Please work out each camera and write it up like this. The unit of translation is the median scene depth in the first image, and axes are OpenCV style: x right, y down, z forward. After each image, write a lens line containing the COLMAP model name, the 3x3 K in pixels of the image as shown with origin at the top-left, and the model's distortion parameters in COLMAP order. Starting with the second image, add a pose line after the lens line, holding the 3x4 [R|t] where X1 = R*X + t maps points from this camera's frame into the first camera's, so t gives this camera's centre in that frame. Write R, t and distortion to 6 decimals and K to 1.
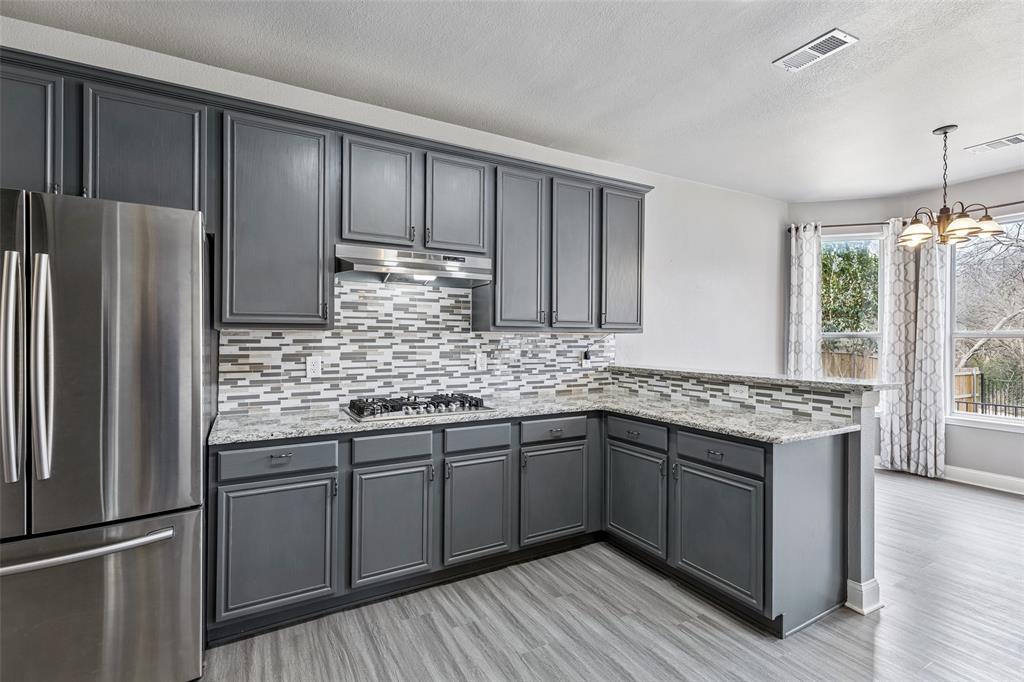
lens RADIAL K [[463.1, 0, 511.1], [0, 463.1, 336.4], [0, 0, 1]] dist [0.000173, -0.000162]
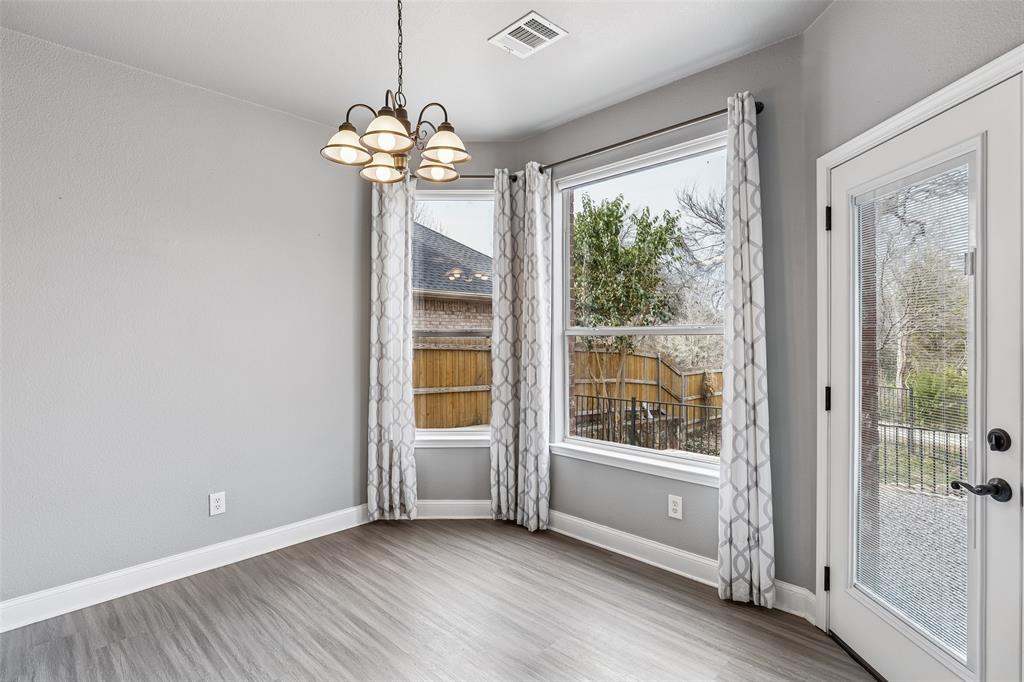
lens RADIAL K [[506.1, 0, 512.0], [0, 506.1, 341.0], [0, 0, 1]] dist [0.000896, 0.000117]
pose [[0.964234, -0.008950, 0.264902, 1.038914], [0.007199, 0.999945, 0.007580, 0.007263], [-0.264956, -0.005401, 0.964246, 0.391623]]
